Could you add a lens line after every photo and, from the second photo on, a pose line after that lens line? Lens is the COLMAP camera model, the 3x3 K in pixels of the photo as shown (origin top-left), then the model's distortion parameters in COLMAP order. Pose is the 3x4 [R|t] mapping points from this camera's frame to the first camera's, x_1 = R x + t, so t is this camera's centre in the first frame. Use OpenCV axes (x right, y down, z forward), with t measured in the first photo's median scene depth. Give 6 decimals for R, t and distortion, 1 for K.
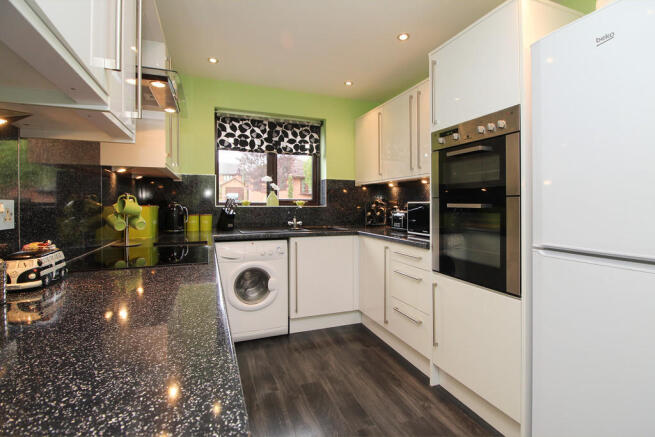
lens RADIAL K [[308.1, 0, 327.2], [0, 308.1, 208.6], [0, 0, 1]] dist [-0.000907, -0.000157]
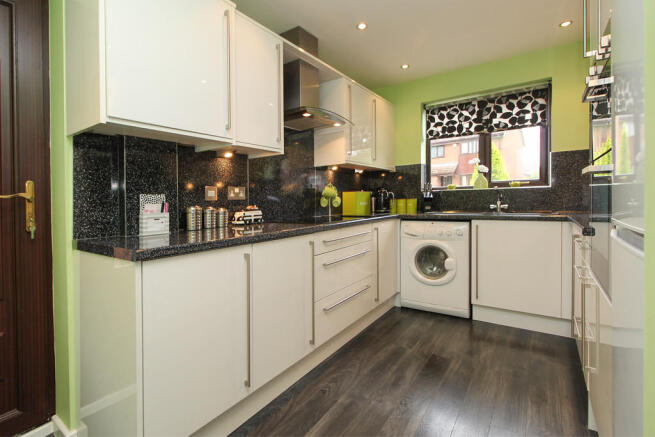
lens RADIAL K [[311.8, 0, 314.4], [0, 311.8, 200.6], [0, 0, 1]] dist [0.000999, 0.000185]
pose [[0.539956, -0.010625, -0.841626, 0.357505], [0.013188, 0.999904, -0.004162, 0.025075], [0.841590, -0.008853, 0.540044, 0.047723]]
